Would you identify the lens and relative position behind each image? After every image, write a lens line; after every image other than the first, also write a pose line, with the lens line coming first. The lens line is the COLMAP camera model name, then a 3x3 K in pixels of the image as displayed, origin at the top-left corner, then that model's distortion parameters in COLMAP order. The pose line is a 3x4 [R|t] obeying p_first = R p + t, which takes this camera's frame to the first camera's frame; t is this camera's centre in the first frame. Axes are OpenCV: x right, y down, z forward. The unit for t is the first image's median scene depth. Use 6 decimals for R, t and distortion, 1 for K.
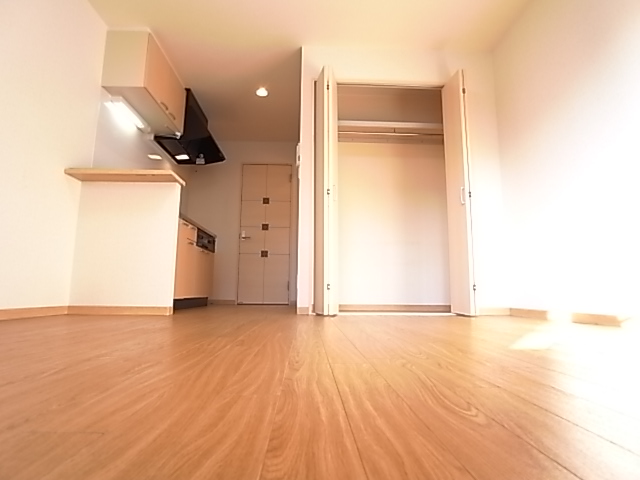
lens RADIAL K [[355.5, 0, 320.0], [0, 355.5, 240.0], [0, 0, 1]] dist [-0.057407, 0.031106]
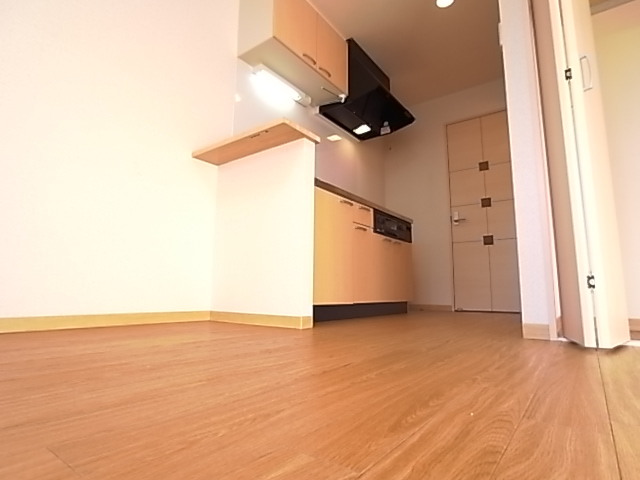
lens RADIAL K [[355.5, 0, 320.0], [0, 355.5, 240.0], [0, 0, 1]] dist [-0.057407, 0.031106]
pose [[0.776980, -0.092650, -0.622671, 0.026552], [0.088334, 0.995370, -0.037881, 0.052643], [0.623298, -0.025571, 0.781567, 0.359481]]
